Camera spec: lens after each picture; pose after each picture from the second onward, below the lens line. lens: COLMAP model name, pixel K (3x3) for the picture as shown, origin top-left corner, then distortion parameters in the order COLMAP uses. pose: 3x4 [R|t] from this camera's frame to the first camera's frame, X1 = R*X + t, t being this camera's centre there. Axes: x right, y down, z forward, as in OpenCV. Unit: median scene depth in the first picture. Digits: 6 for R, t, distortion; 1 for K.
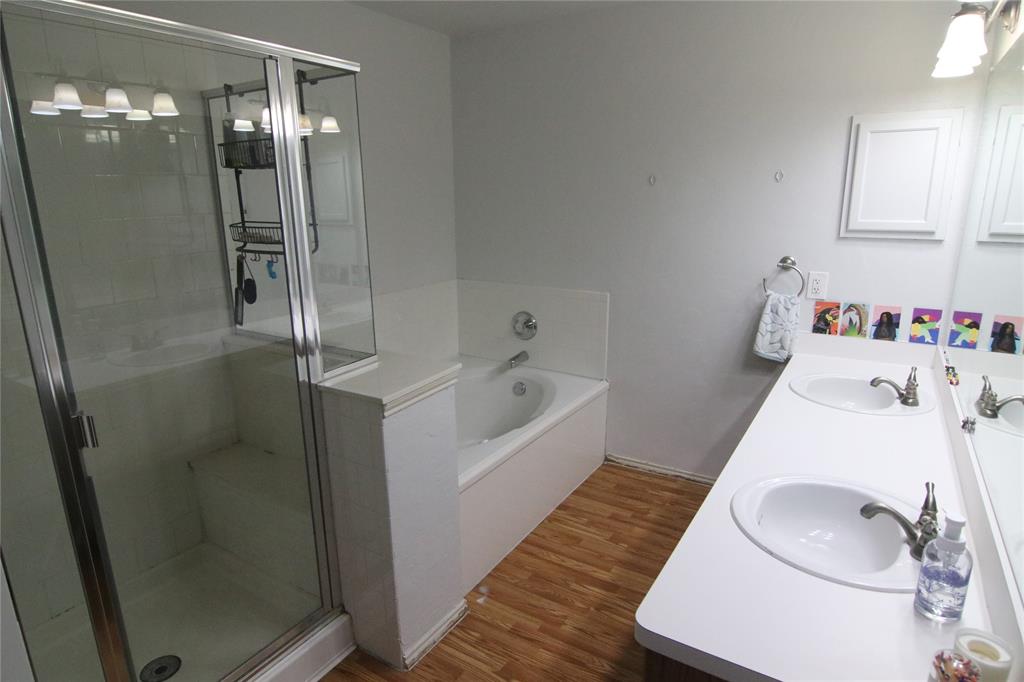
lens RADIAL K [[587.0, 0, 508.0], [0, 587.0, 339.9], [0, 0, 1]] dist [-0.013944, -0.006976]
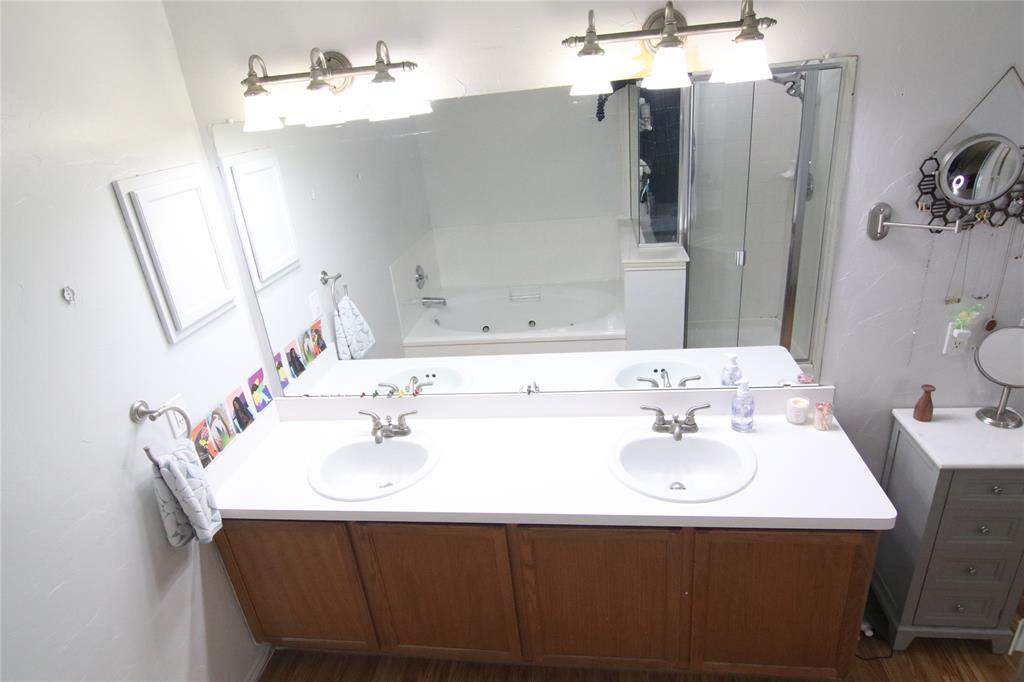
lens RADIAL K [[587.0, 0, 510.2], [0, 587.0, 335.2], [0, 0, 1]] dist [-0.013944, -0.006976]
pose [[-0.409081, -0.311098, 0.857829, -0.216426], [0.322619, 0.830062, 0.454879, -0.381148], [-0.853563, 0.462834, -0.239196, 0.816355]]
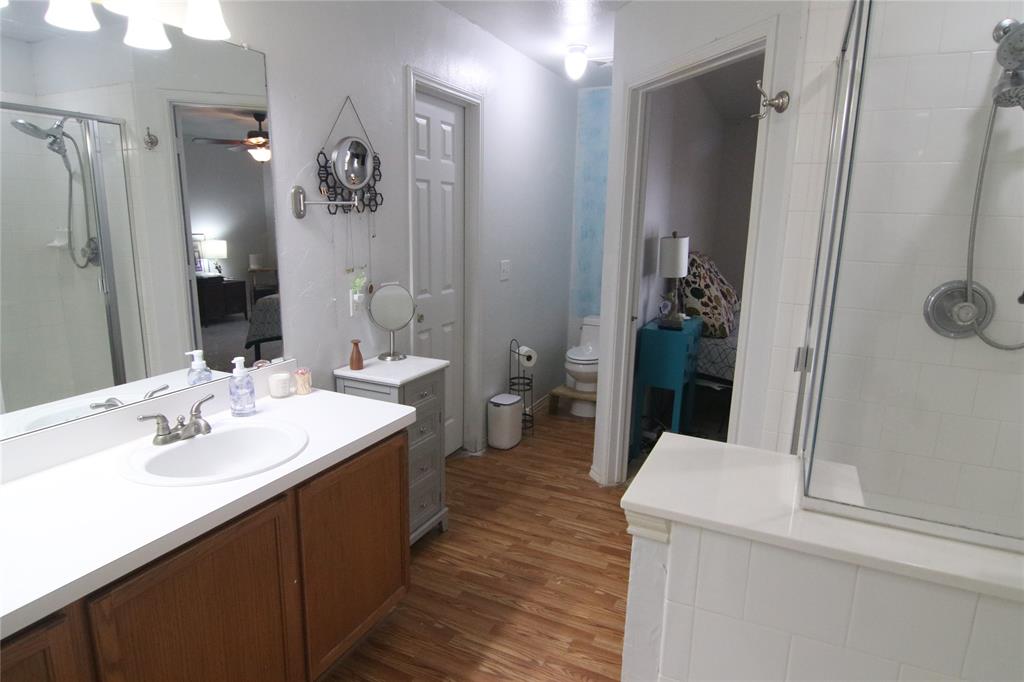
lens RADIAL K [[587.0, 0, 512.6], [0, 587.0, 336.5], [0, 0, 1]] dist [-0.013944, -0.006976]
pose [[-0.992085, 0.018202, -0.124240, 0.053894], [-0.038417, 0.897995, 0.438325, -0.236072], [0.119545, 0.439629, -0.890188, 1.069036]]
